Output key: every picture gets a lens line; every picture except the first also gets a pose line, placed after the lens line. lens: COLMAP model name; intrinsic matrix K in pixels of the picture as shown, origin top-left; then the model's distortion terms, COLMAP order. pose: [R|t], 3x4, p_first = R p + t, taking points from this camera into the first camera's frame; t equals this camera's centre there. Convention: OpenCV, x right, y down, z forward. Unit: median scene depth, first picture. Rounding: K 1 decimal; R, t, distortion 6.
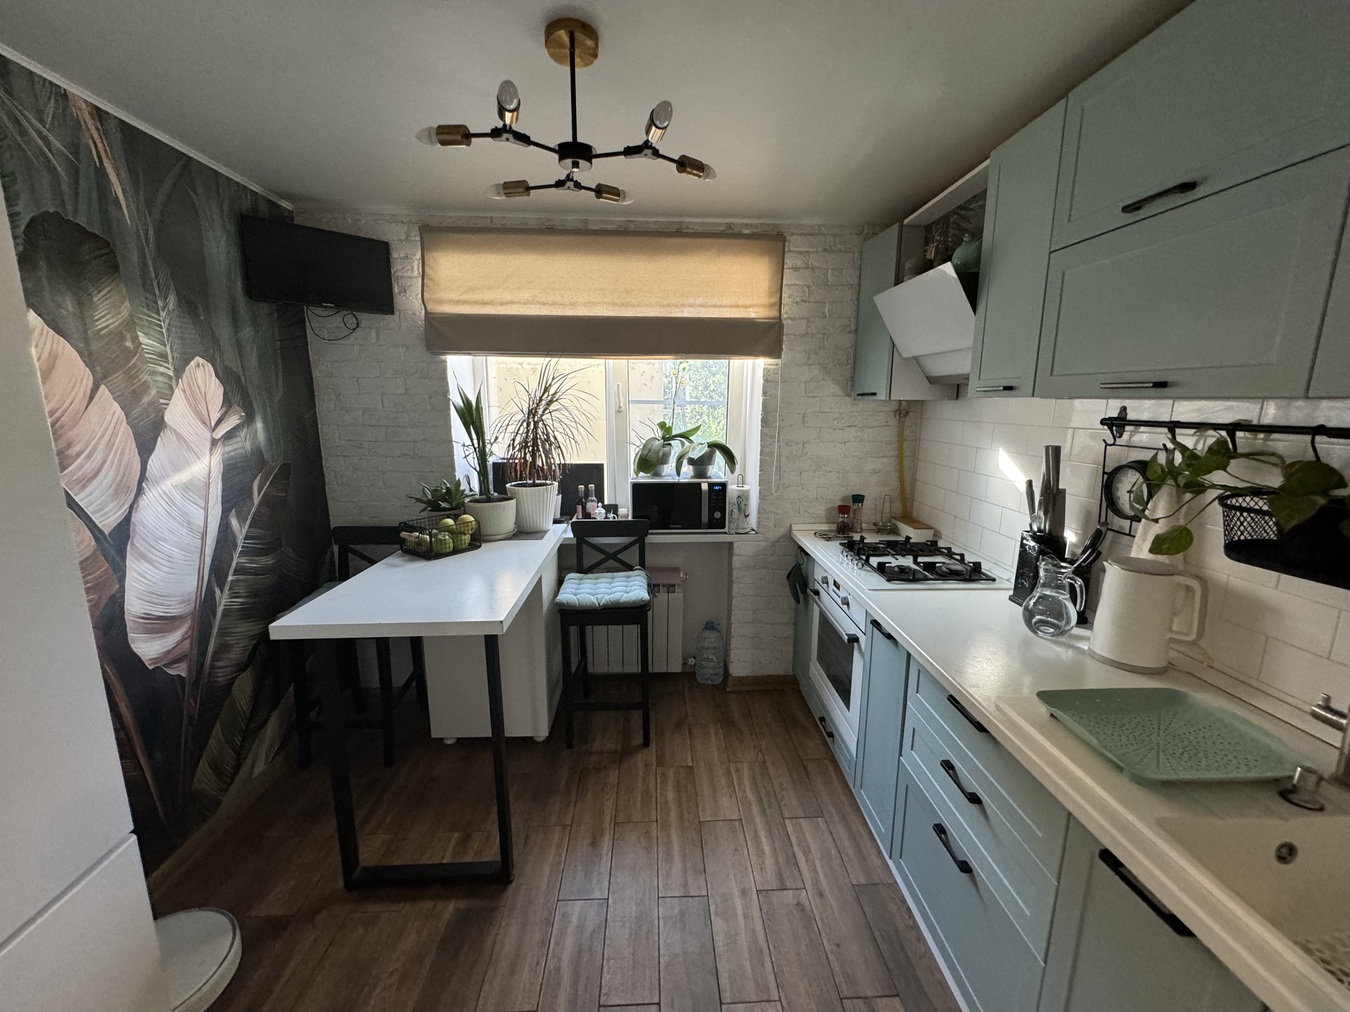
lens RADIAL K [[536.7, 0, 671.4], [0, 536.7, 501.9], [0, 0, 1]] dist [-0.003136, 0.000563]
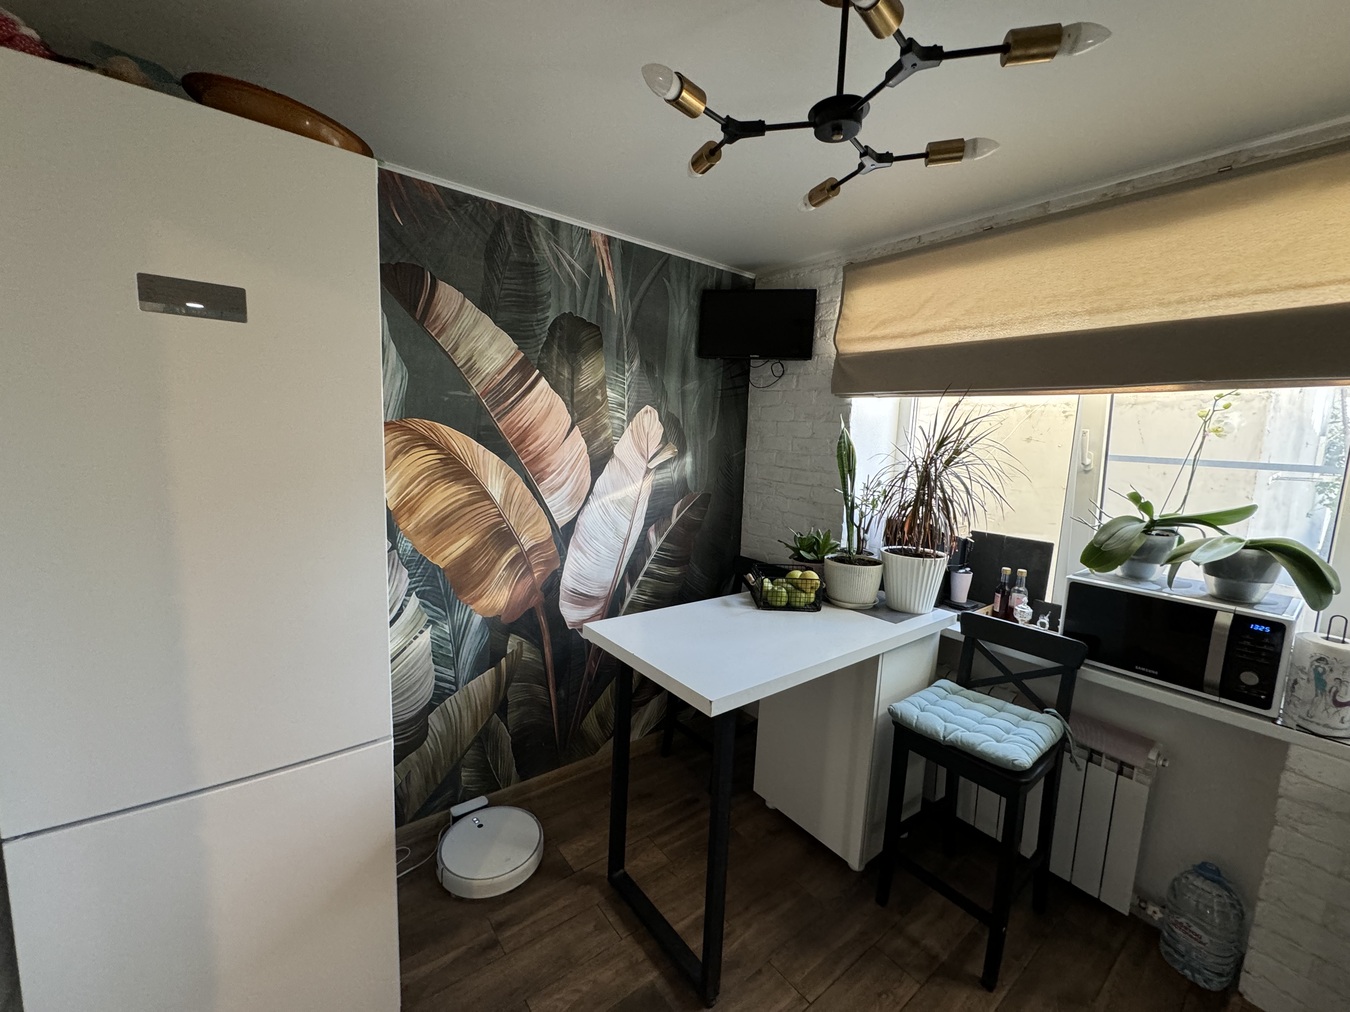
lens RADIAL K [[536.7, 0, 673.7], [0, 536.7, 503.9], [0, 0, 1]] dist [-0.003136, 0.000563]
pose [[0.579511, 0.123024, -0.805625, 0.182997], [-0.185428, 0.982517, 0.016652, -0.054976], [0.793589, 0.139735, 0.592192, 0.248561]]
